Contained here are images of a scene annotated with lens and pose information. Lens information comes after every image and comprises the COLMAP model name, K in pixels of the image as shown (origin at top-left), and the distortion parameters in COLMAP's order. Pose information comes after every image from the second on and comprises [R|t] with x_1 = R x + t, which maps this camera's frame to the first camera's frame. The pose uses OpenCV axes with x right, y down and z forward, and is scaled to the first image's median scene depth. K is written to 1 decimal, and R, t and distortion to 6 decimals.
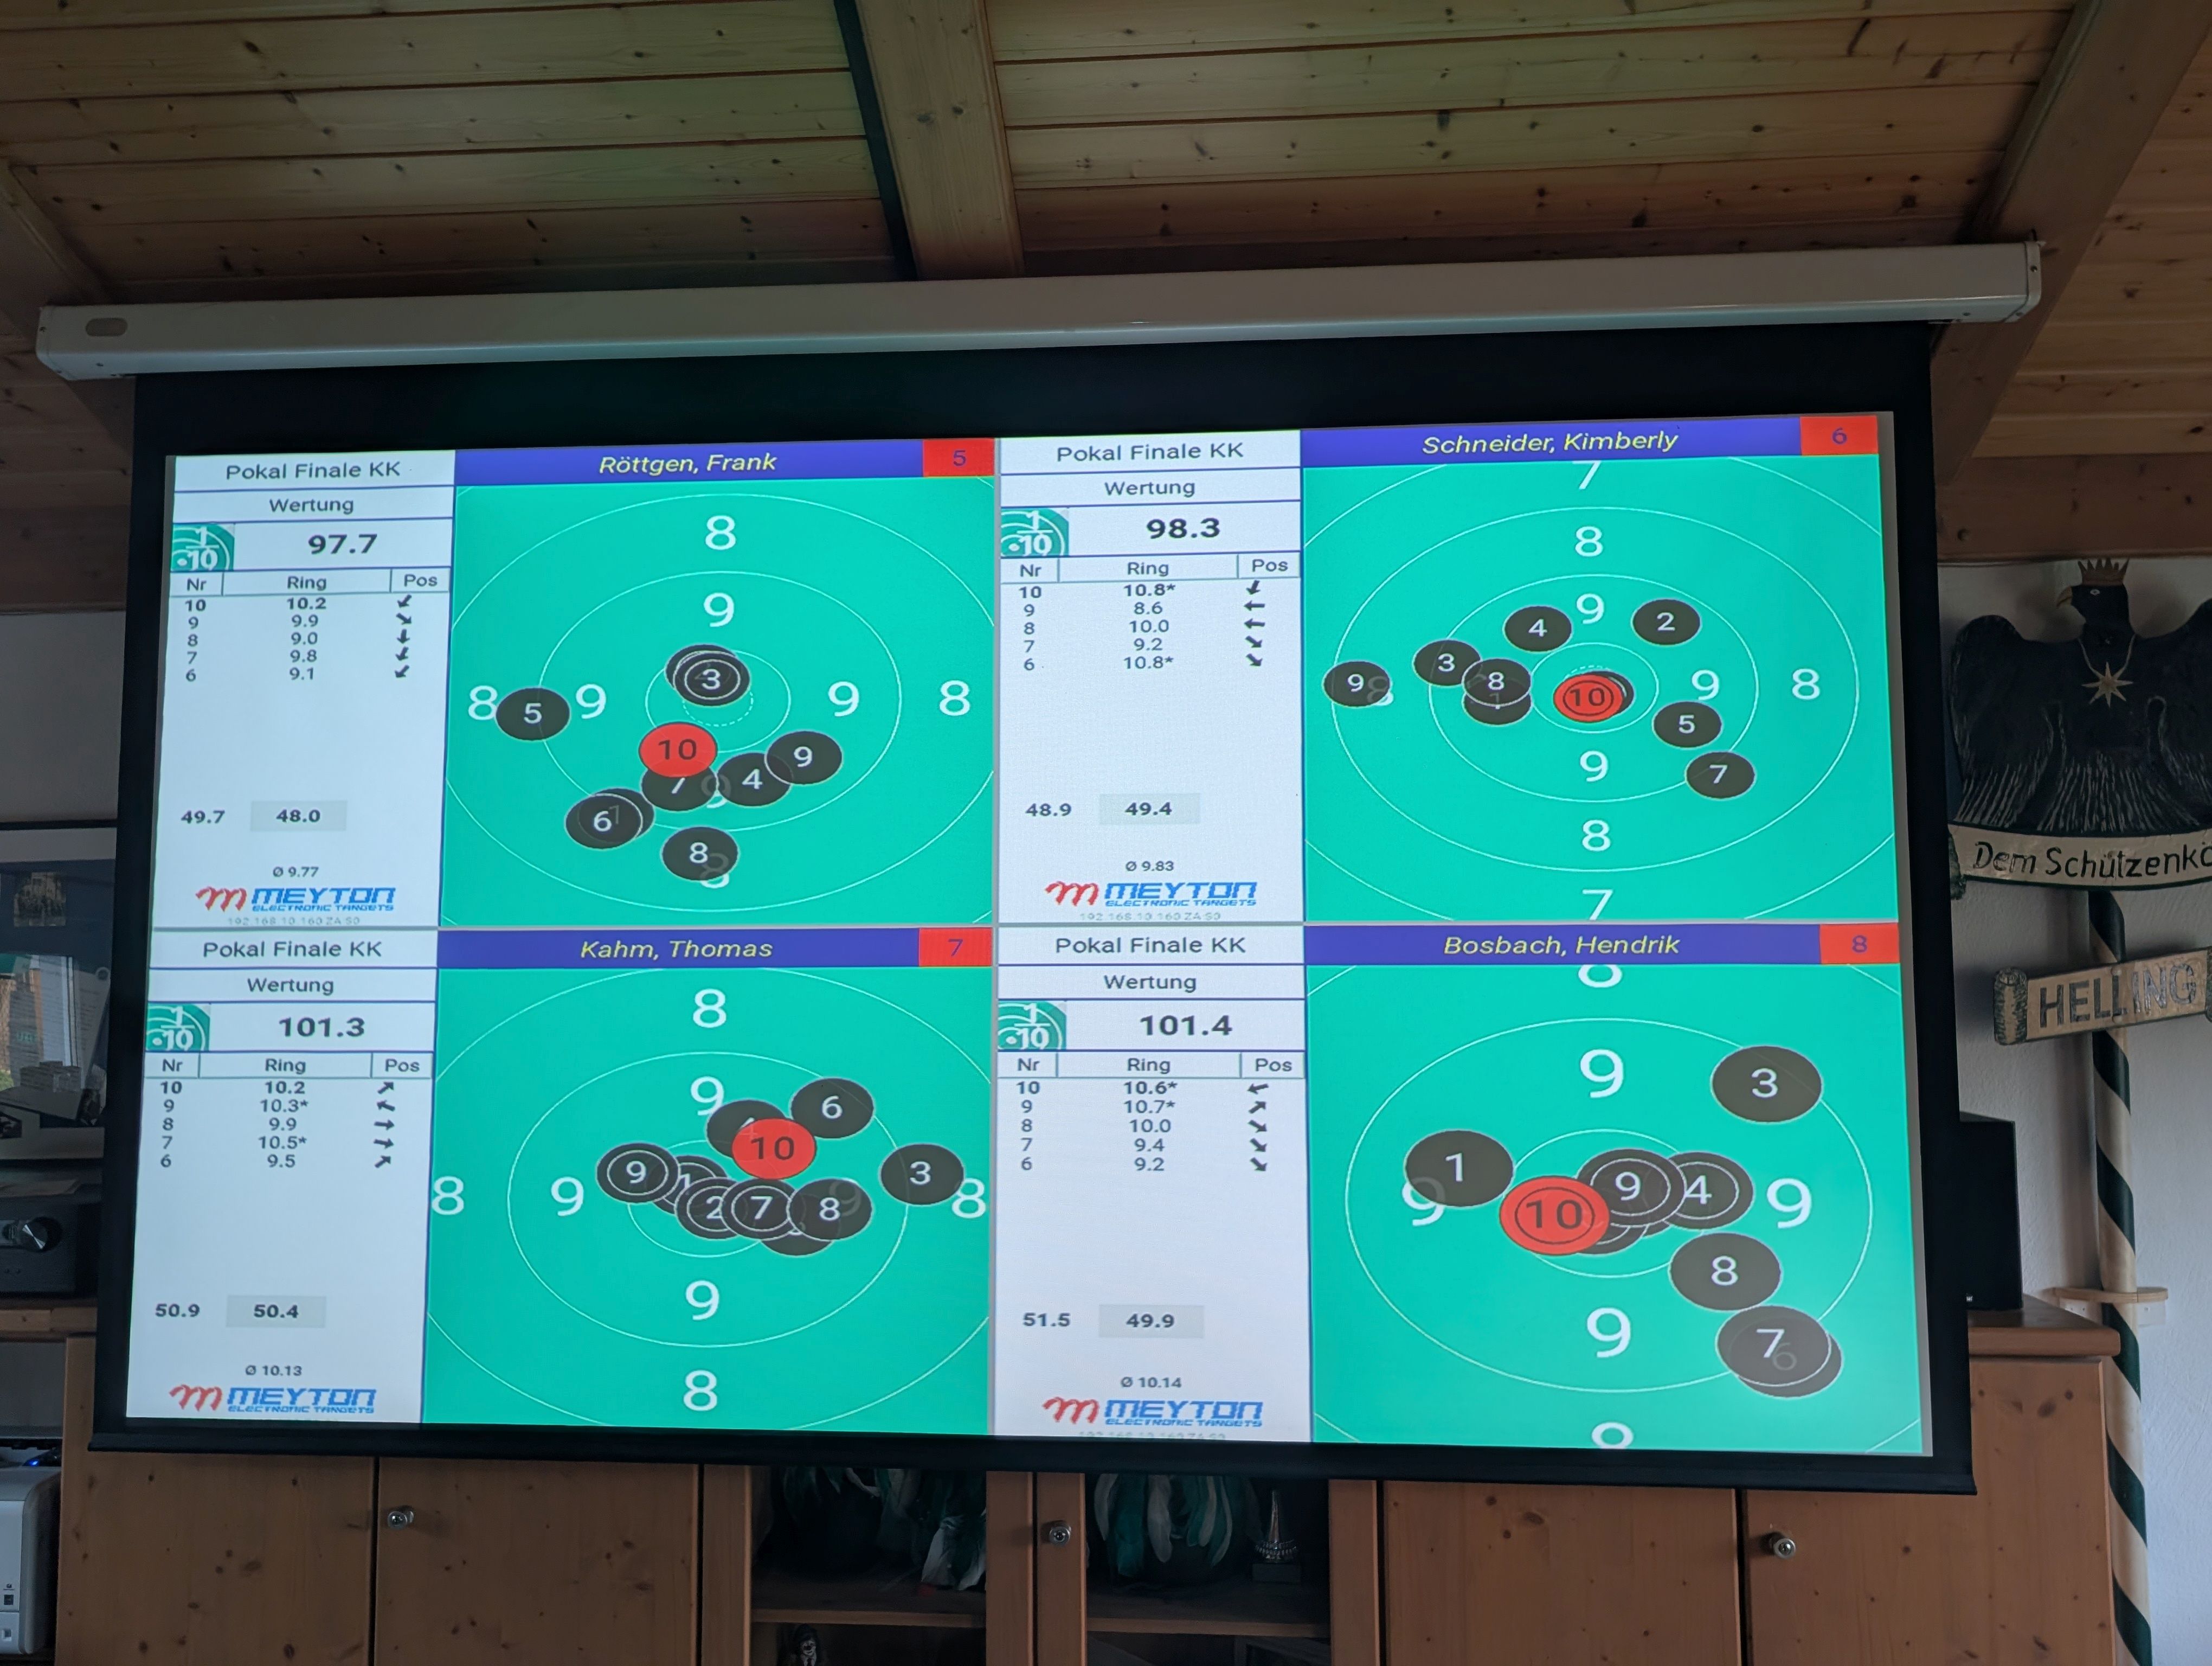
lens RADIAL K [[1830.0, 0, 1072.3], [0, 1830.0, 844.8], [0, 0, 1]] dist [0.023905, 0.010286]
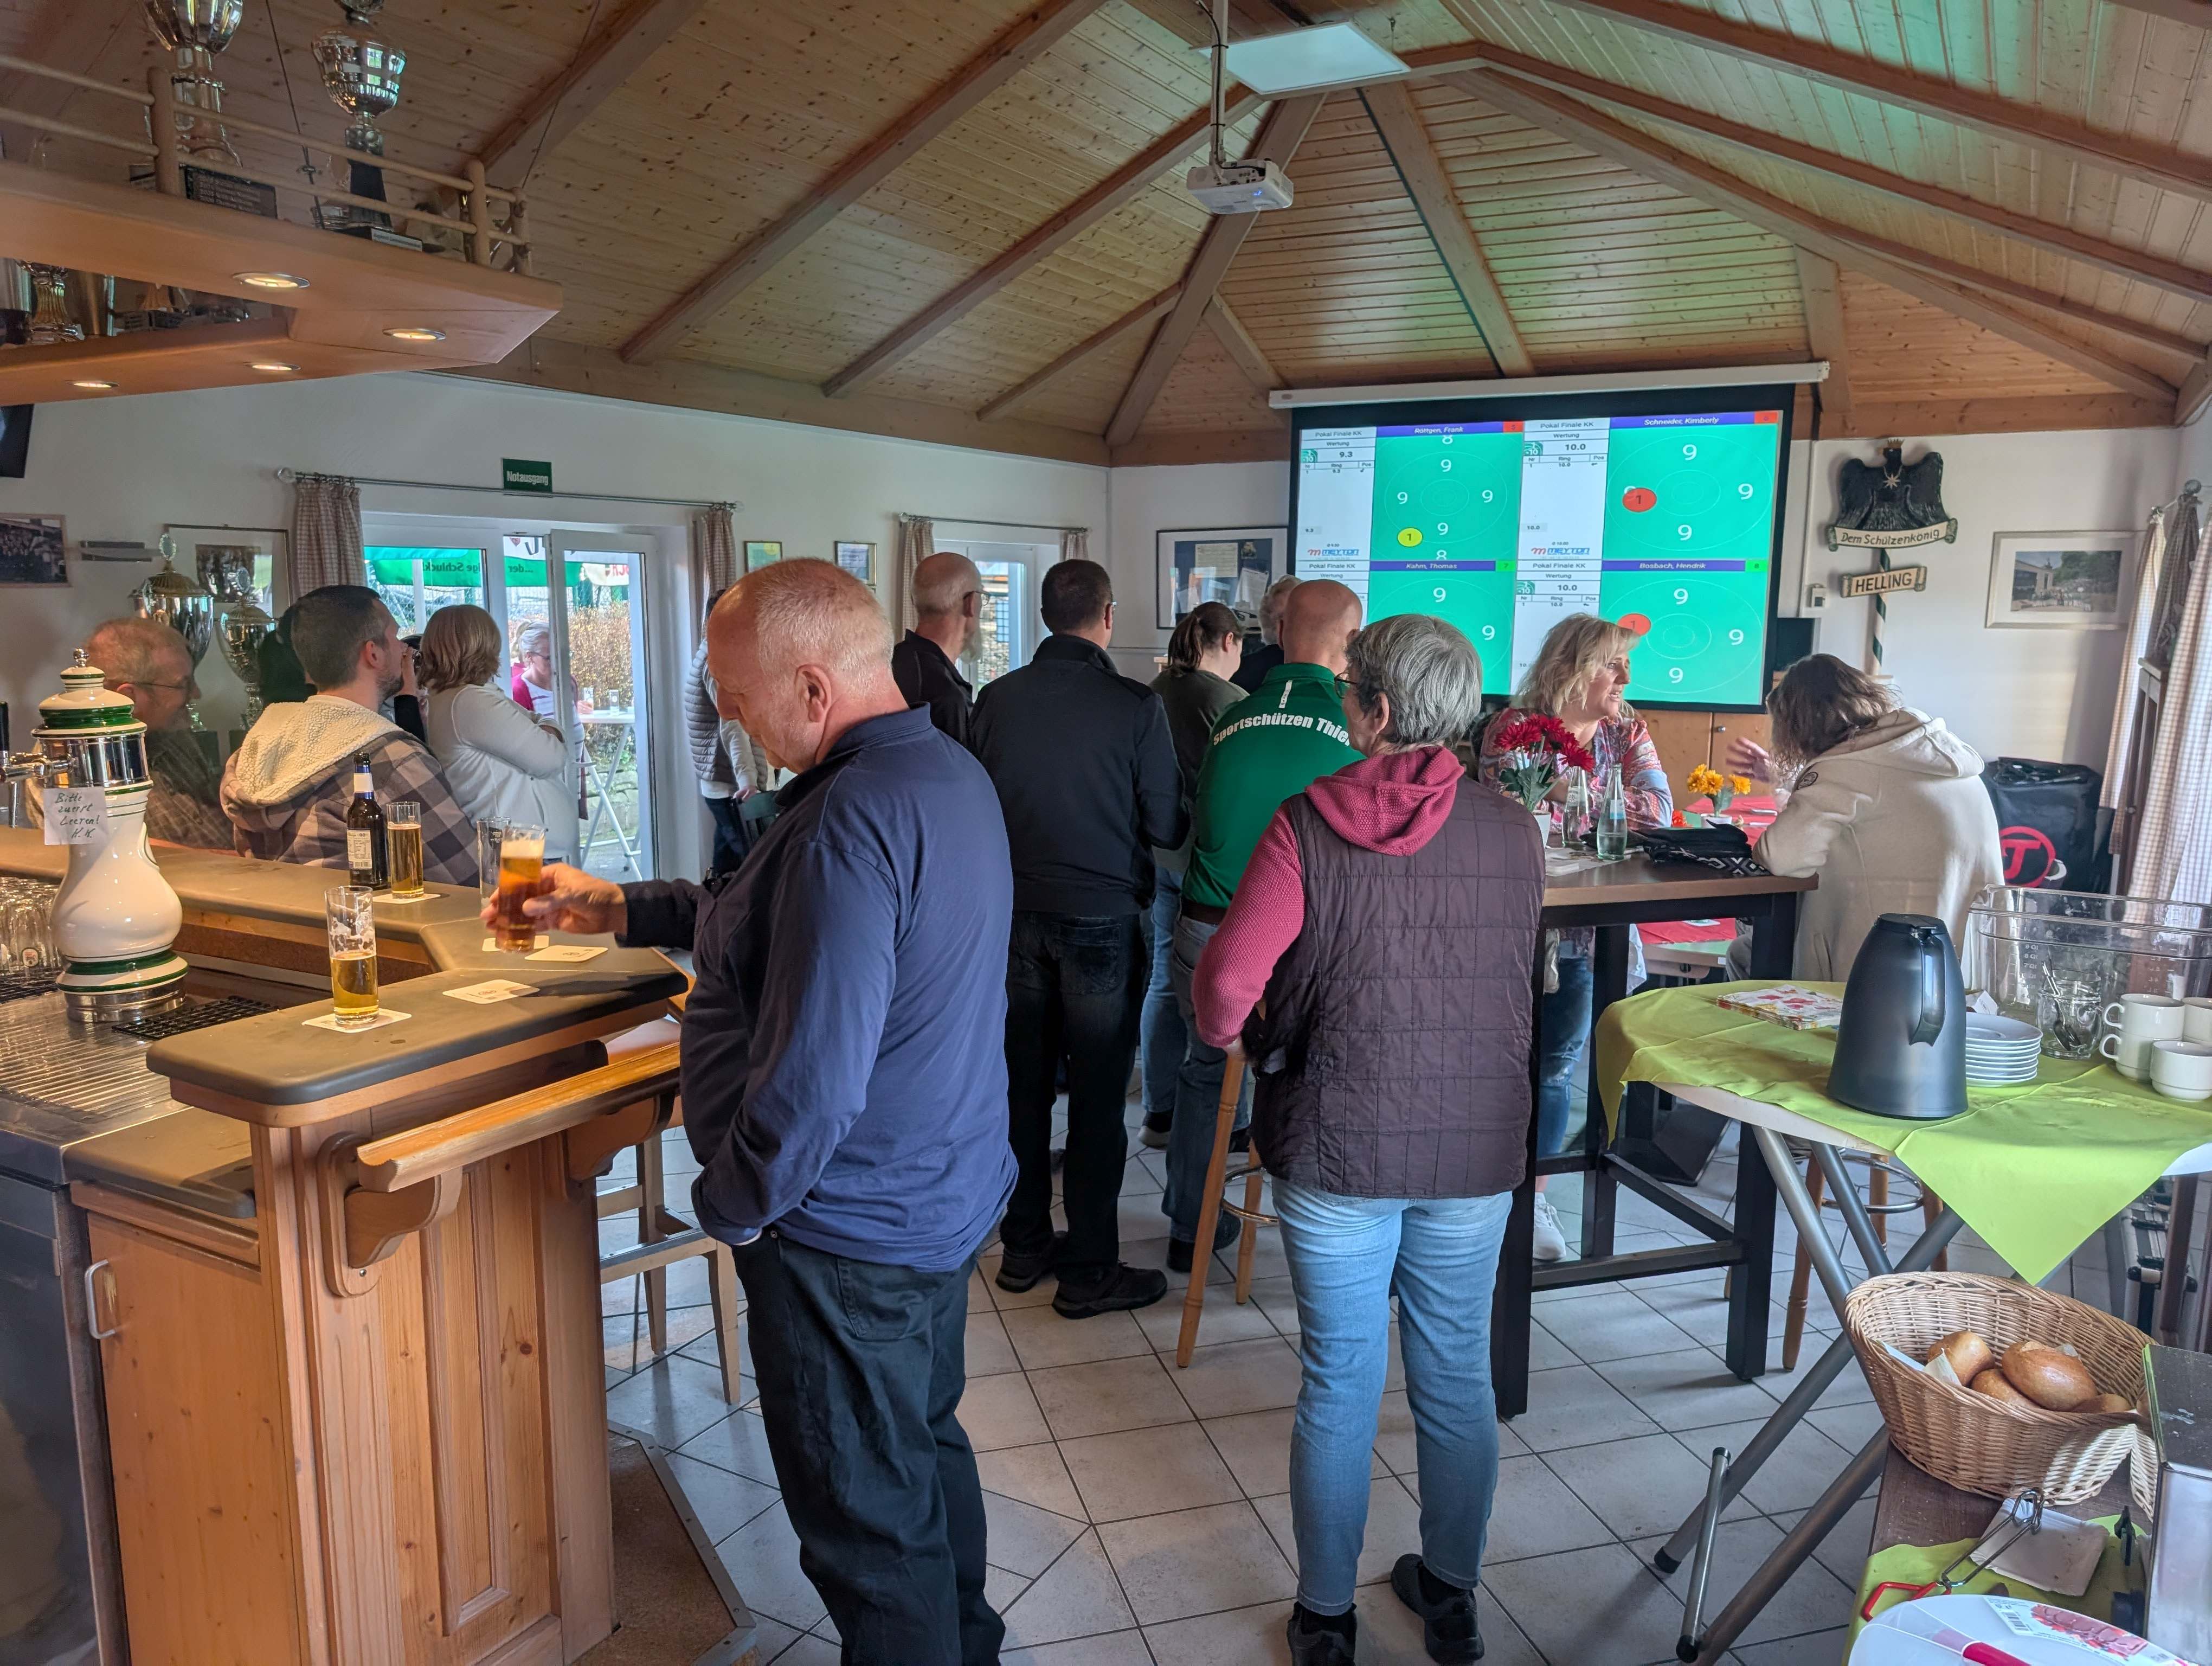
lens RADIAL K [[1591.8, 0, 1141.8], [0, 1591.8, 835.4], [0, 0, 1]] dist [0.014405, -0.002038]
pose [[0.917923, 0.070491, -0.390447, 0.547742], [0.017565, 0.975906, 0.217484, -0.124139], [0.396371, -0.206491, 0.894568, -2.253559]]
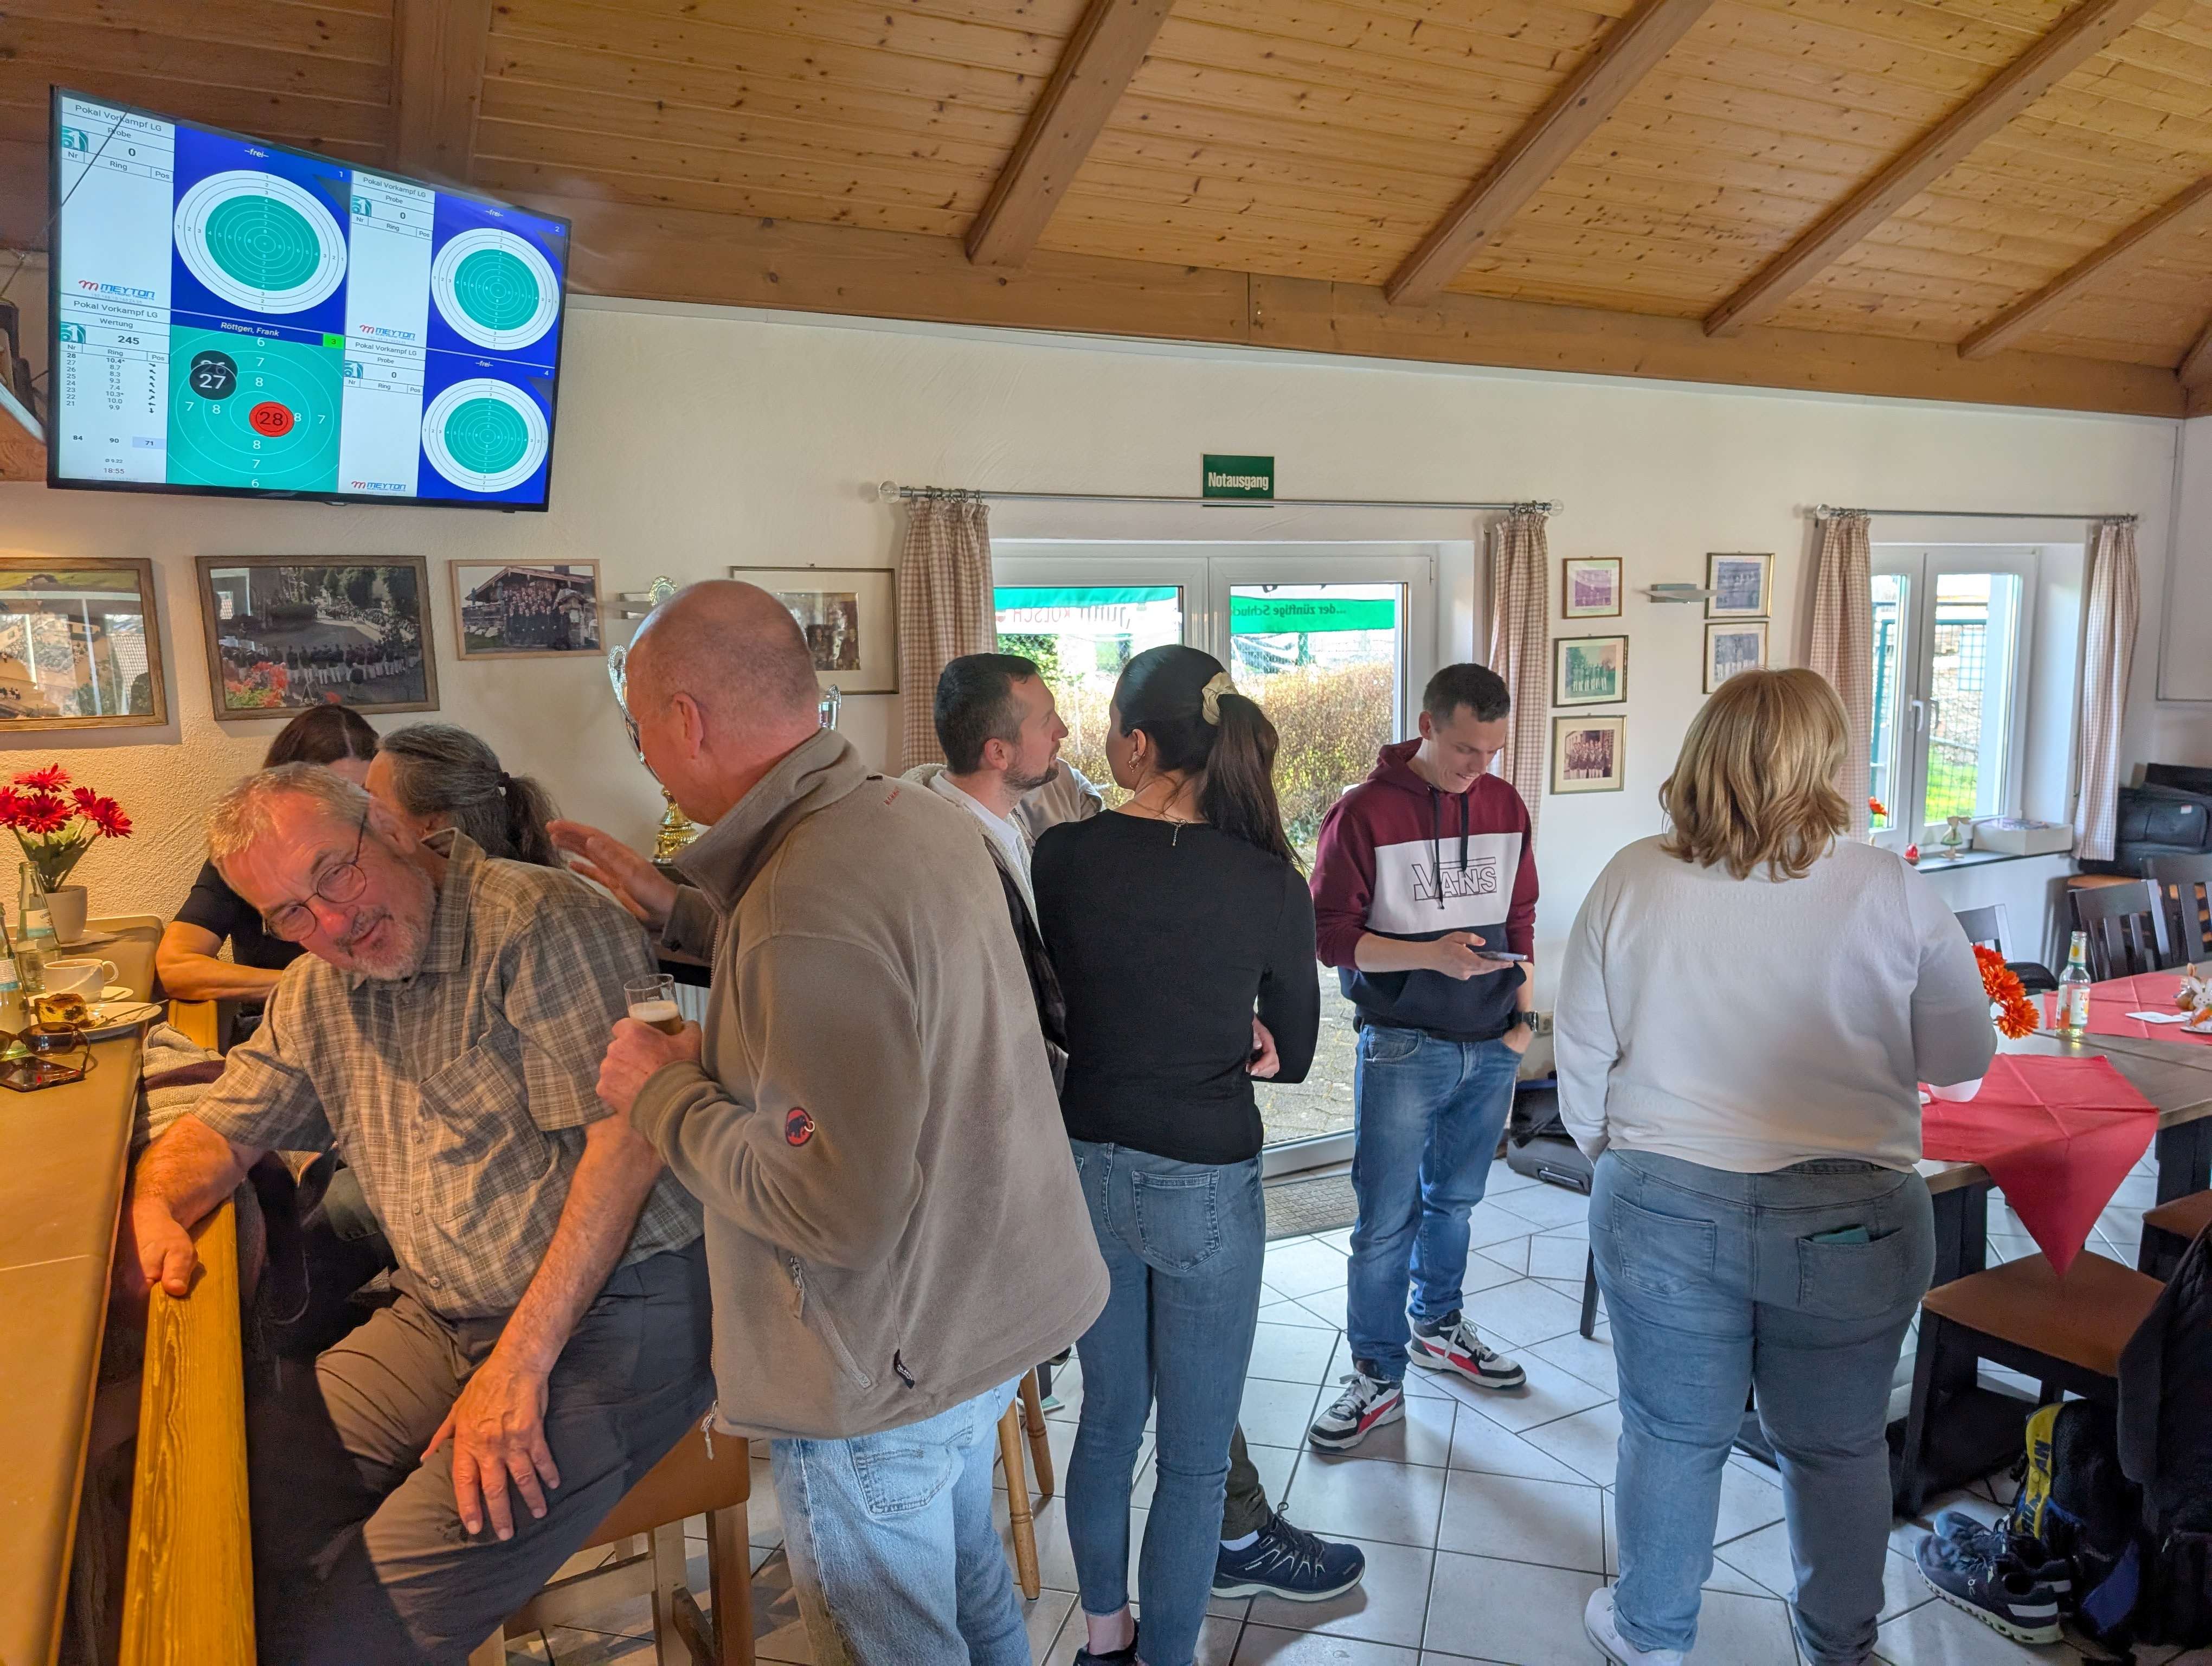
lens RADIAL K [[1582.4, 0, 1083.8], [0, 1582.4, 858.9], [0, 0, 1]] dist [0.003084, -0.003495]
pose [[0.550530, 0.108934, -0.827678, 0.061159], [0.077972, 0.980406, 0.180899, -0.066763], [0.831166, -0.164126, 0.531249, -1.453648]]
